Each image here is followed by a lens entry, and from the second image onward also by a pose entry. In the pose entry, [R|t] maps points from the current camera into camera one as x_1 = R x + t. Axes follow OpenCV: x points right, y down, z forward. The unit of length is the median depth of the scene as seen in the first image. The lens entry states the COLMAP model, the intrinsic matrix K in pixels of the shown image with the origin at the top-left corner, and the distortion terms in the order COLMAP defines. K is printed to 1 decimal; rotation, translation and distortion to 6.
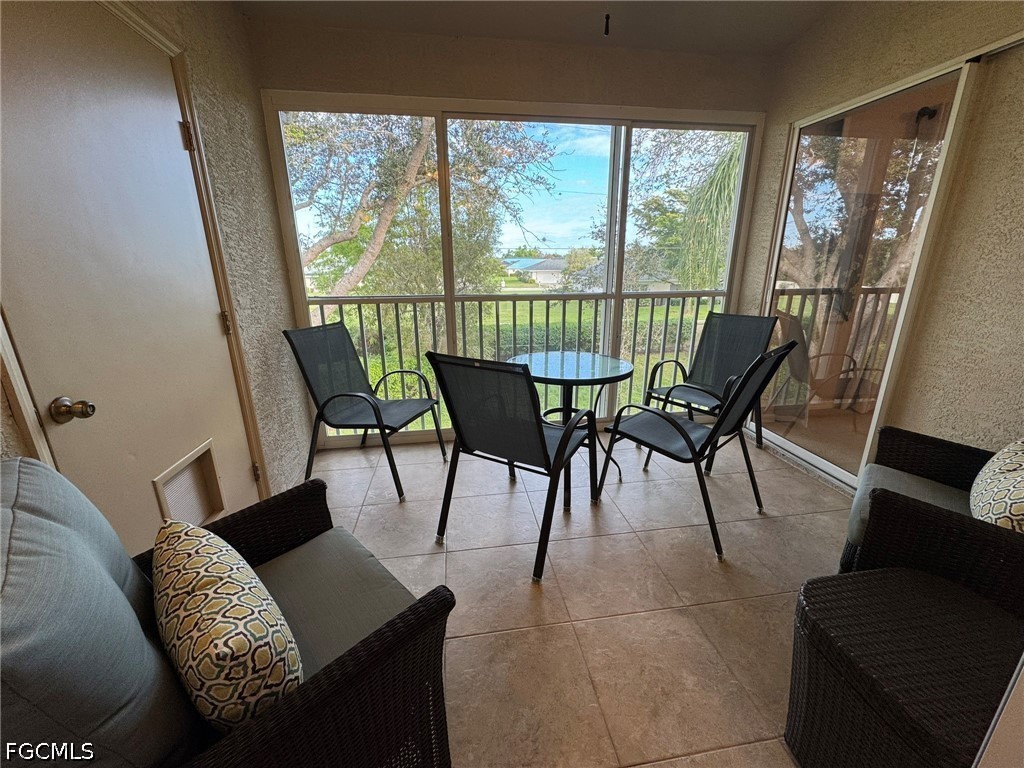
lens RADIAL K [[408.6, 0, 513.1], [0, 408.6, 384.8], [0, 0, 1]] dist [-0.001337, 0.000076]
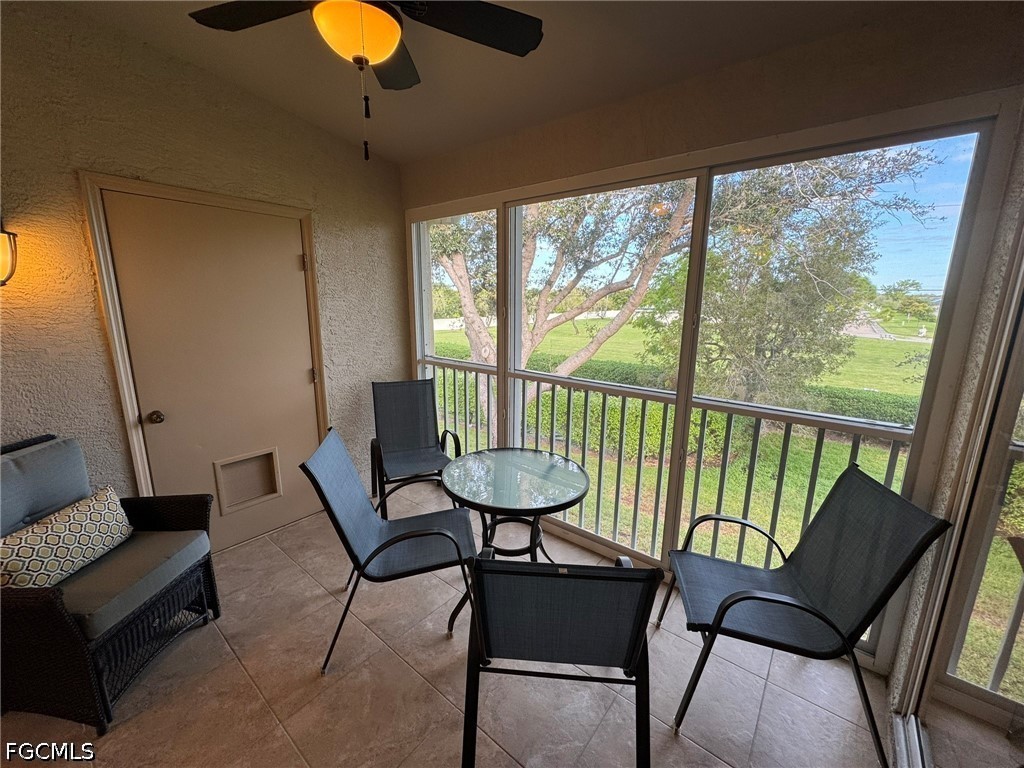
lens RADIAL K [[408.6, 0, 511.3], [0, 408.6, 382.8], [0, 0, 1]] dist [-0.001337, 0.000076]
pose [[0.674051, 0.163038, -0.720468, 0.565755], [-0.224872, 0.974336, 0.010102, -0.190767], [0.703625, 0.155203, 0.693415, 0.287072]]
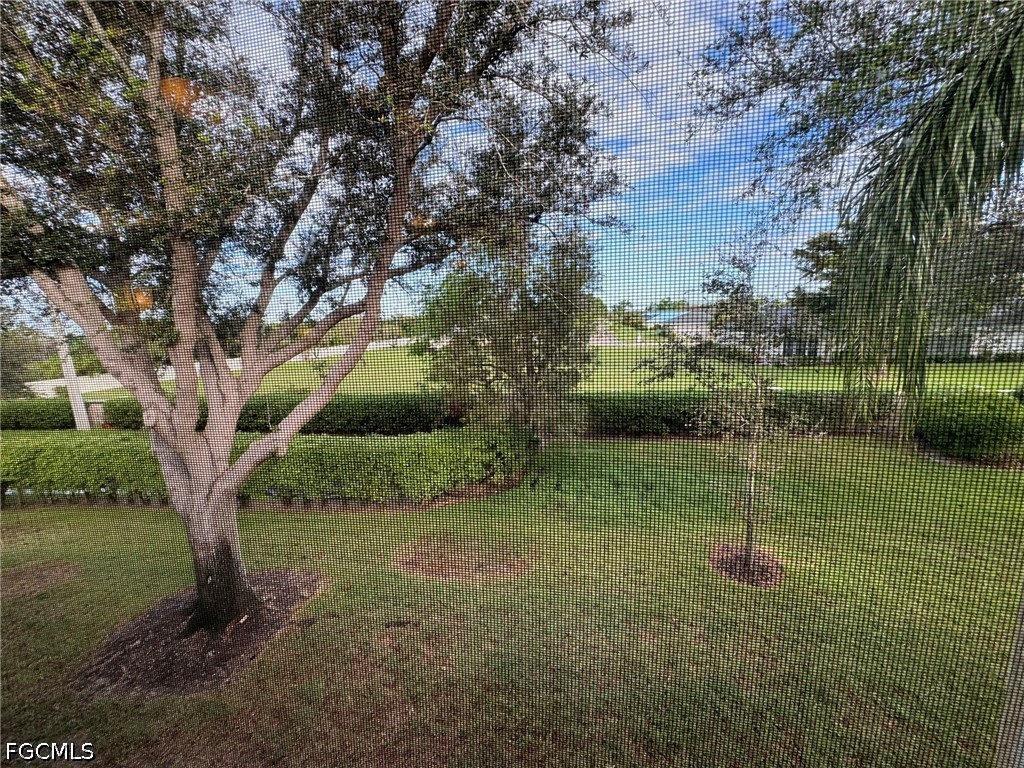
lens RADIAL K [[408.6, 0, 513.8], [0, 408.6, 388.4], [0, 0, 1]] dist [-0.001337, 0.000076]
pose [[0.943566, 0.018415, -0.330671, 0.495912], [-0.057834, 0.992273, -0.109769, -0.374803], [0.326094, 0.122699, 0.937341, 0.968491]]
